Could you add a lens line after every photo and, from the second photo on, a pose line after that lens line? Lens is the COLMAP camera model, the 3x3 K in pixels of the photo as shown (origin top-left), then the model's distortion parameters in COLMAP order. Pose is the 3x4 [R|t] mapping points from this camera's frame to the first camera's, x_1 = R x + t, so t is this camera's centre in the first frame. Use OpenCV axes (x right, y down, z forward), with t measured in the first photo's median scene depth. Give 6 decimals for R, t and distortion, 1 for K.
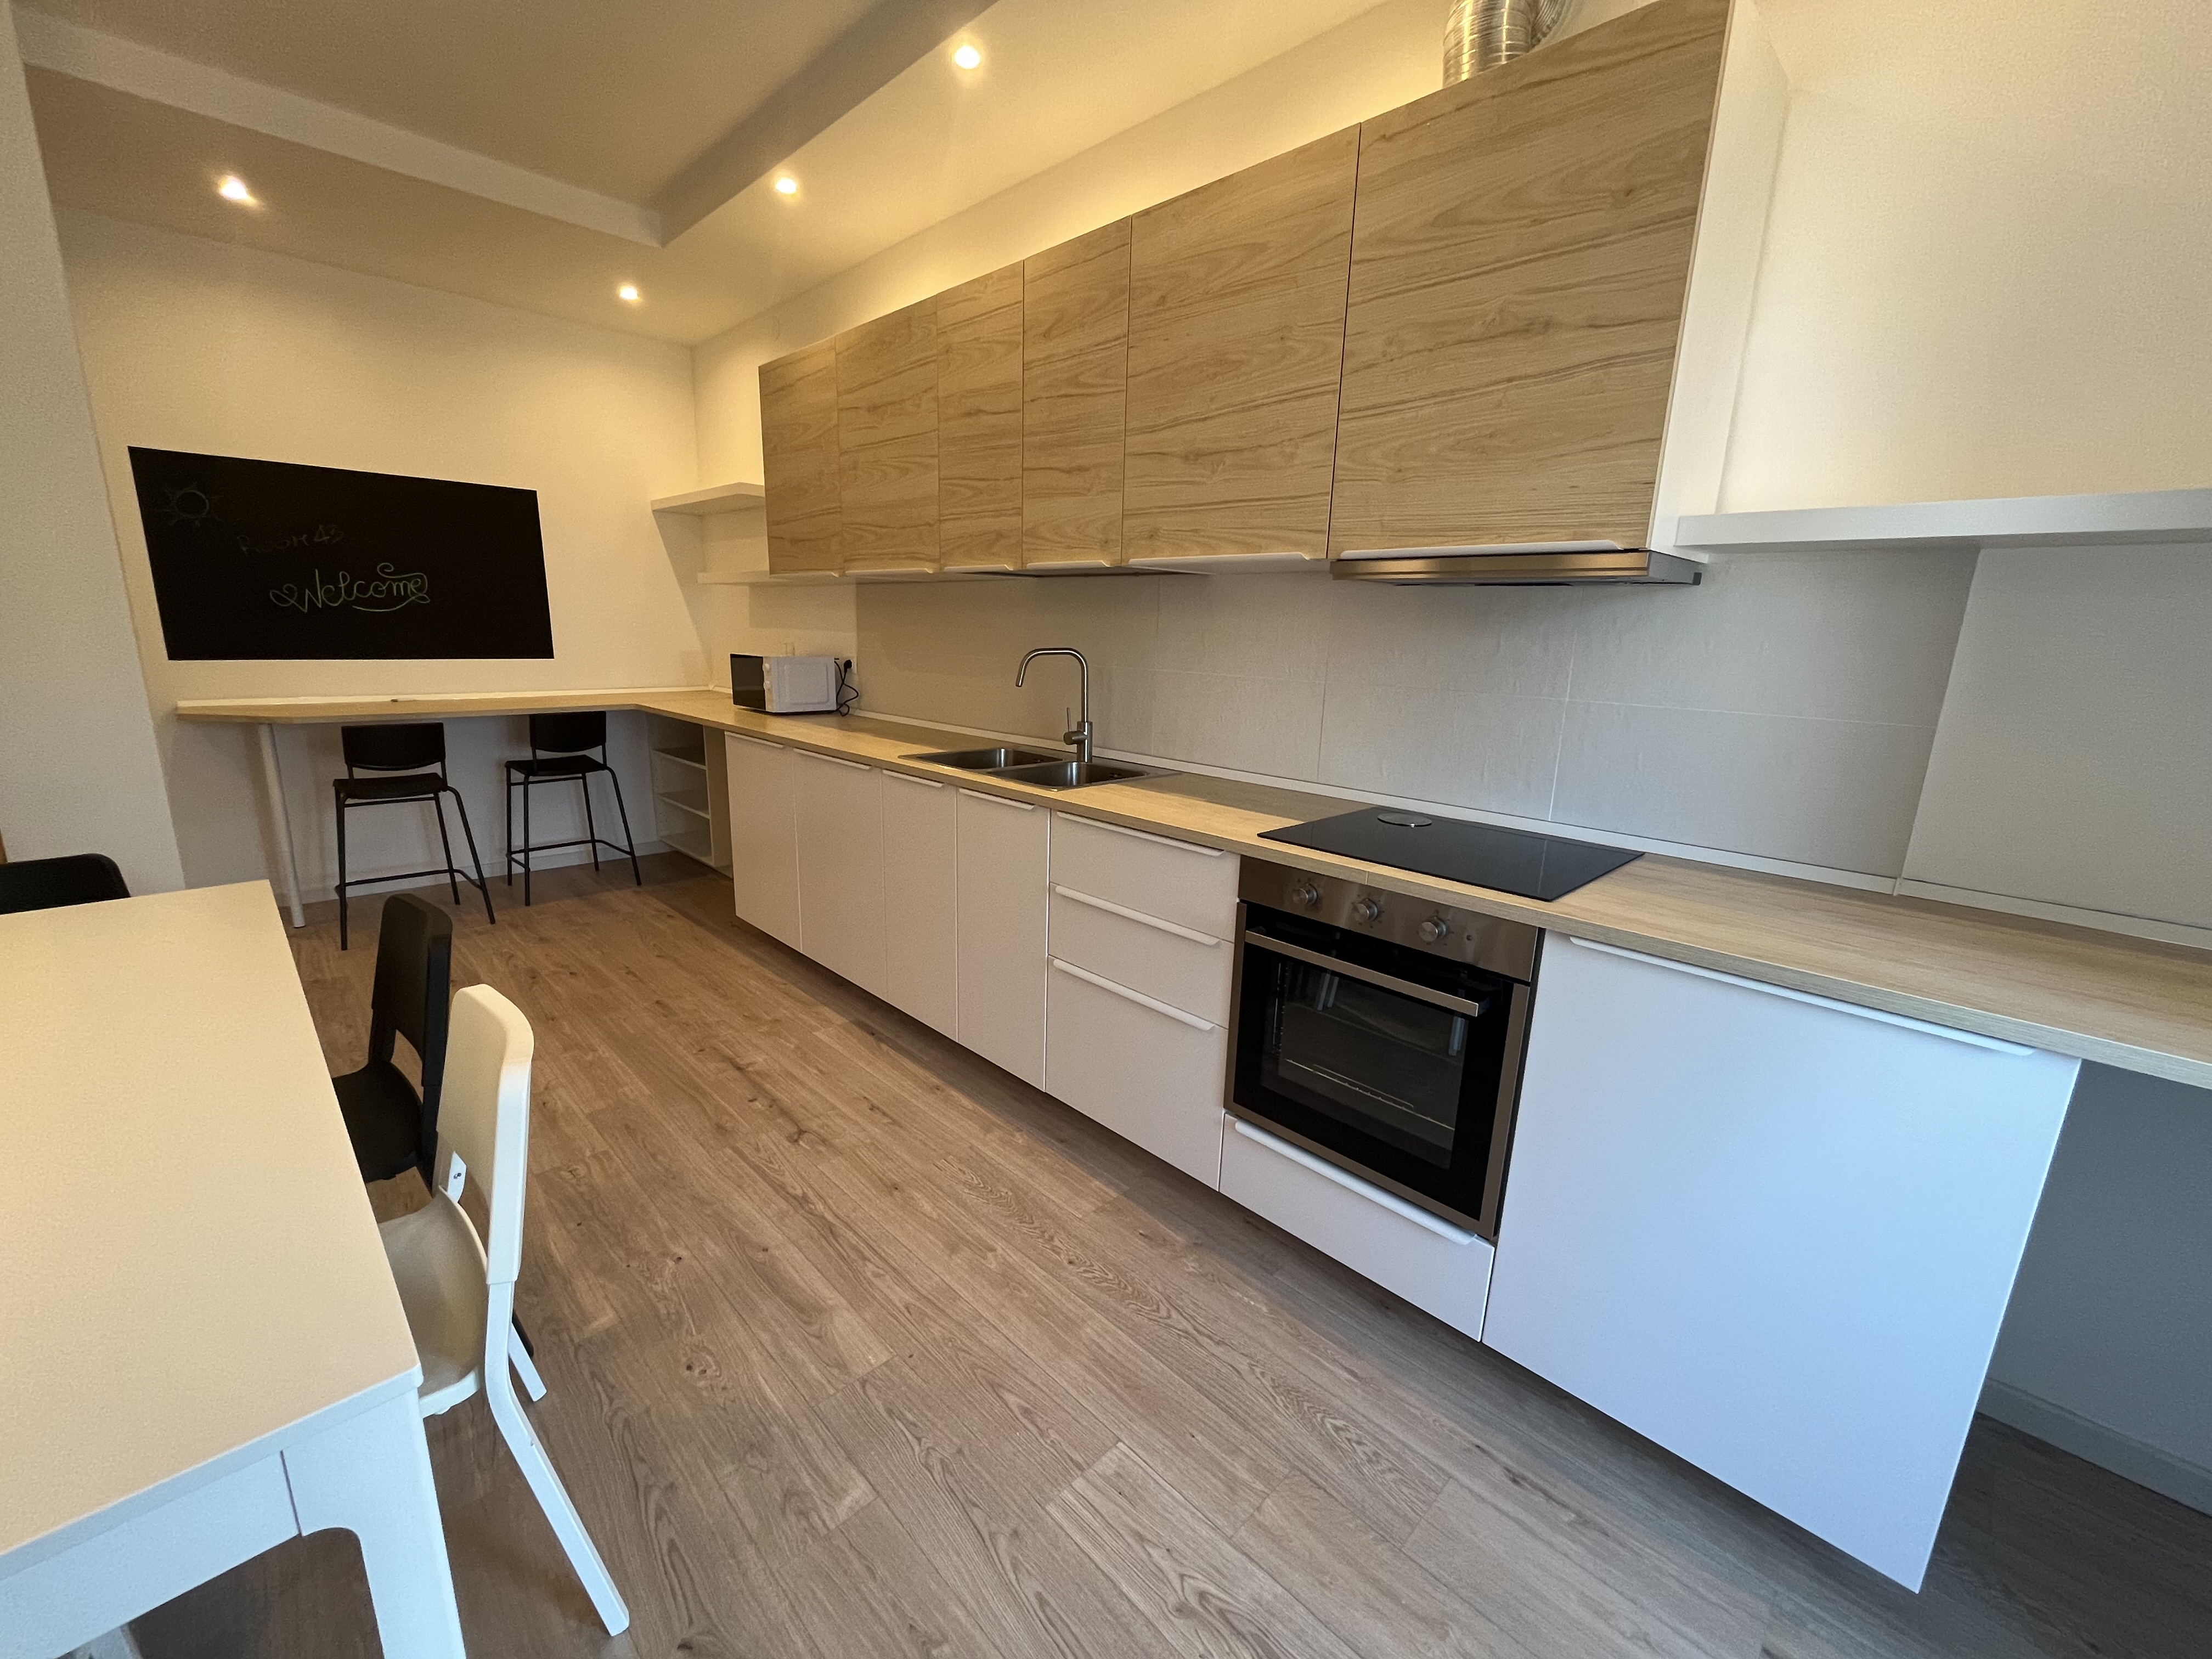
lens RADIAL K [[898.6, 0, 1100.5], [0, 898.6, 831.8], [0, 0, 1]] dist [-0.001447, 0.000073]
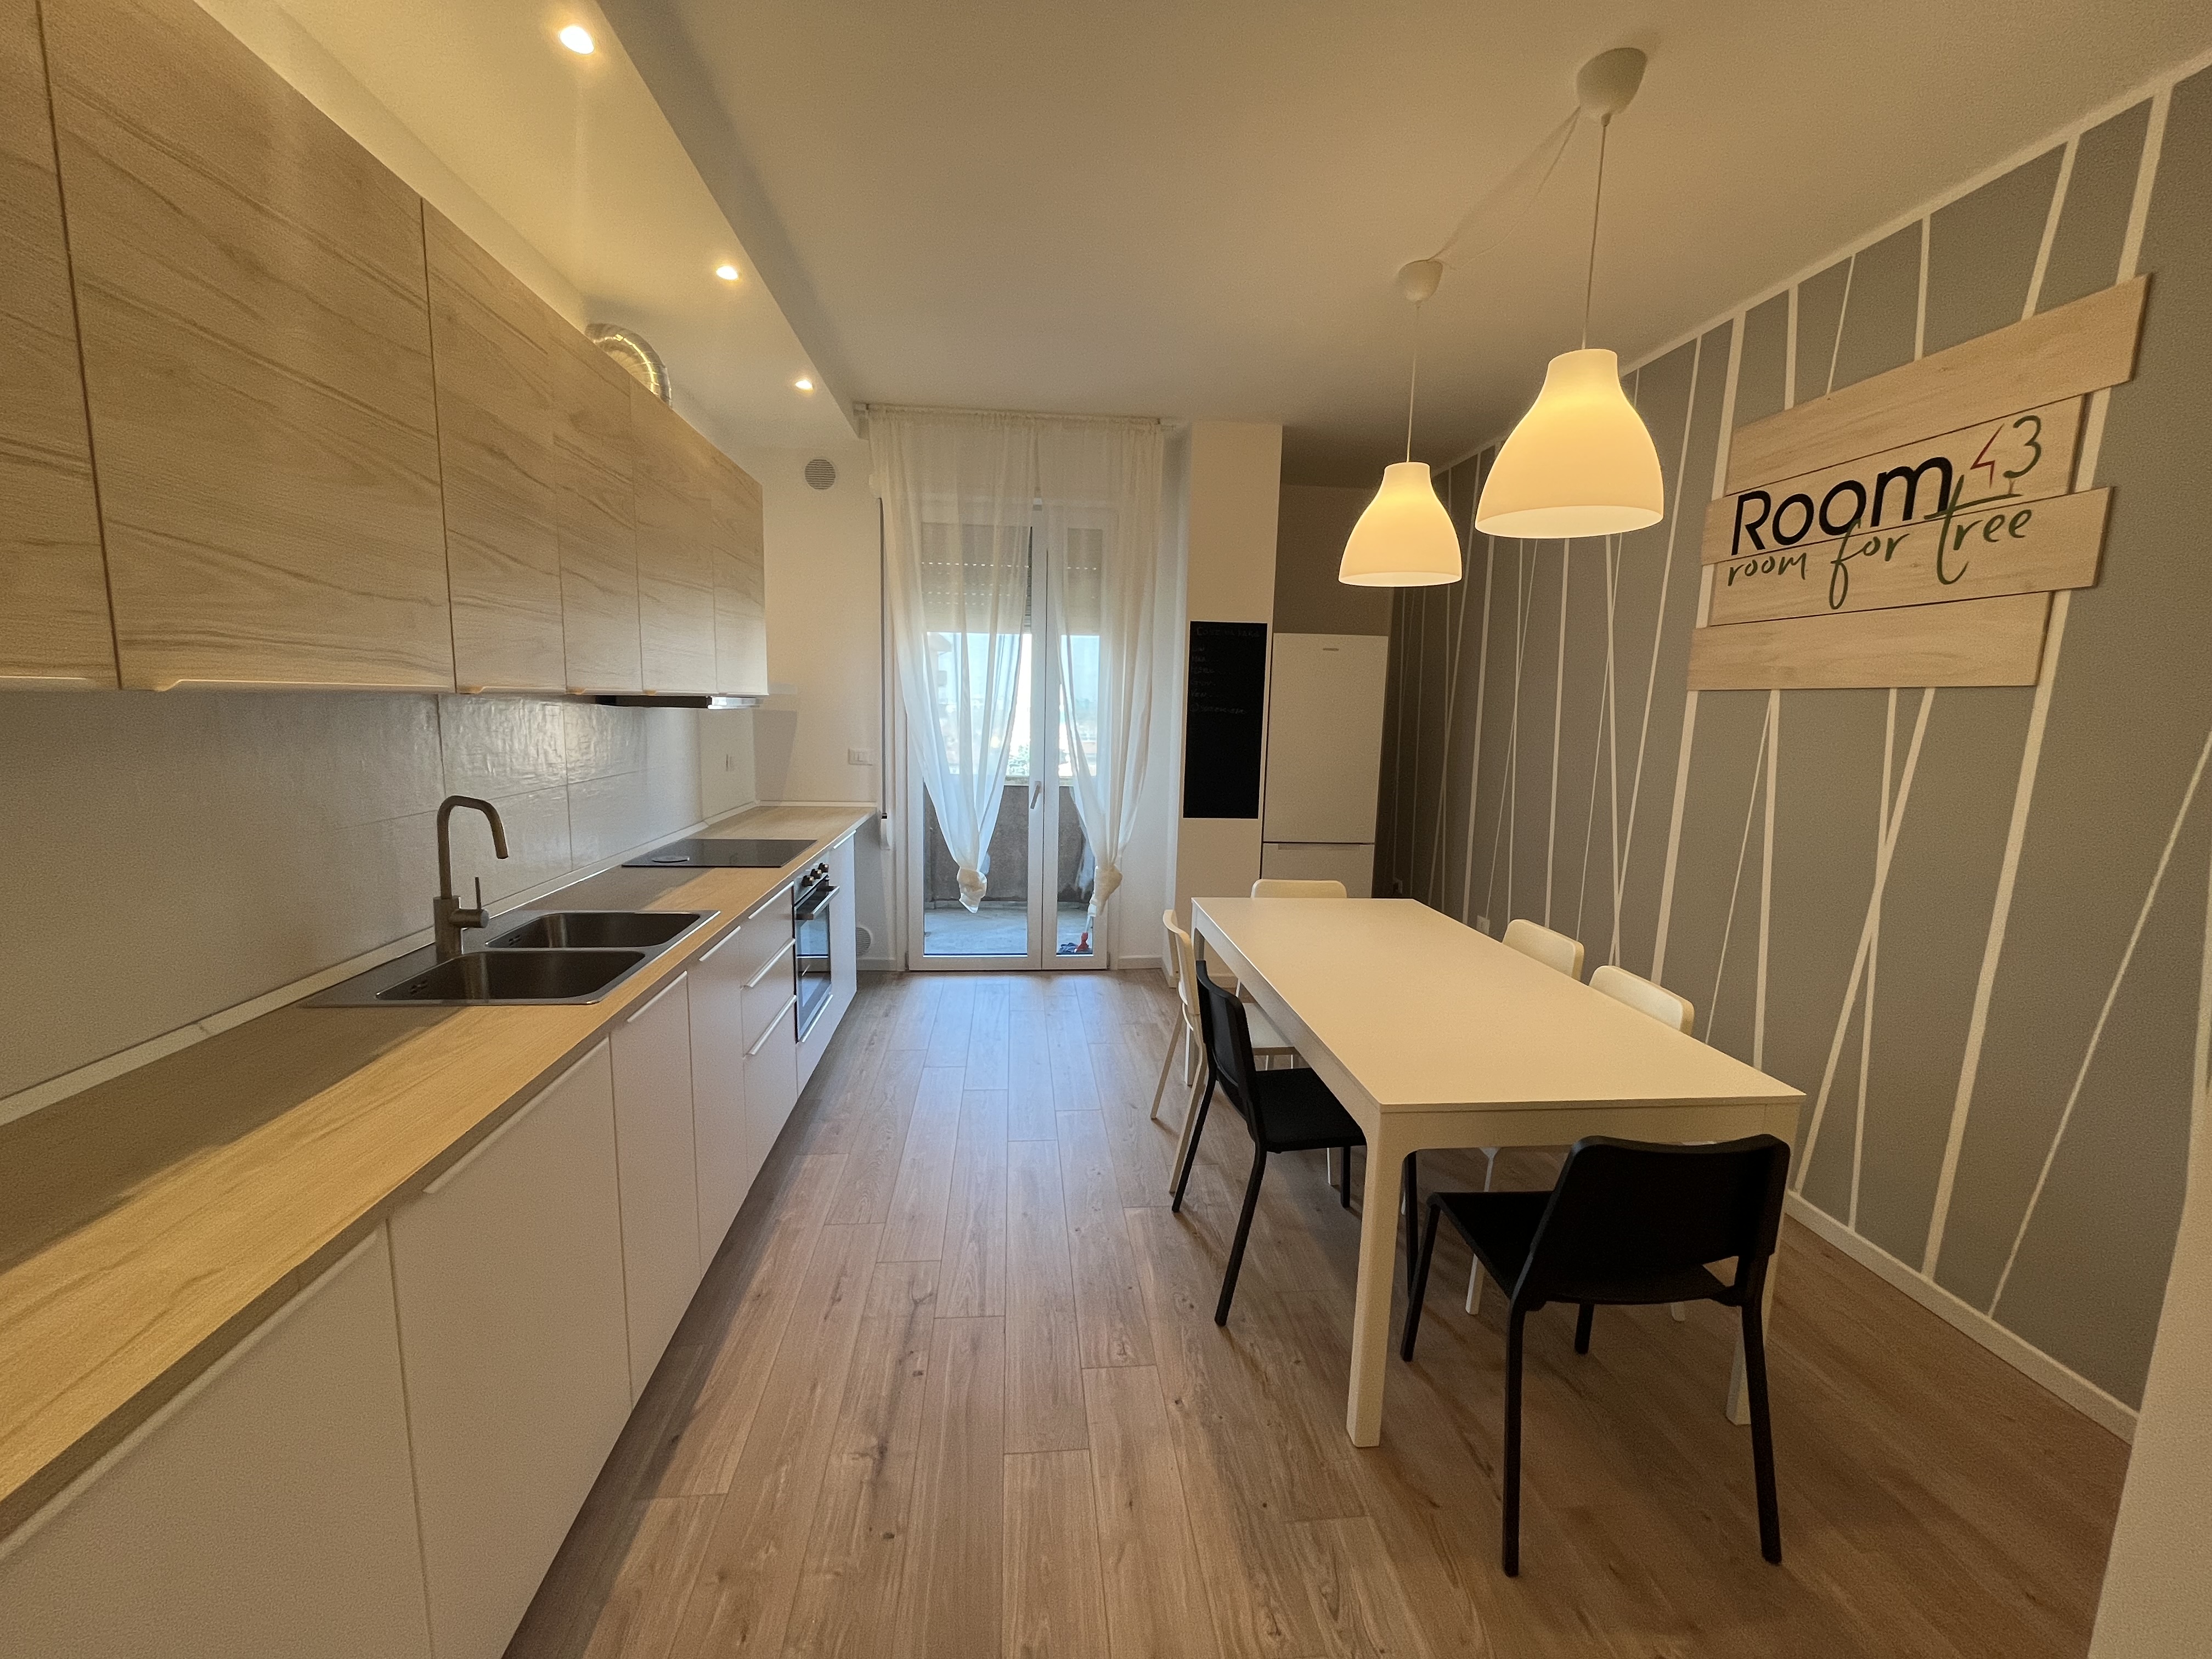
lens RADIAL K [[898.6, 0, 1100.5], [0, 898.6, 831.8], [0, 0, 1]] dist [-0.001447, 0.000073]
pose [[-0.774463, -0.138268, 0.617325, -1.105319], [0.096609, 0.938528, 0.331410, -0.468590], [-0.625200, 0.316304, -0.713497, 1.553277]]
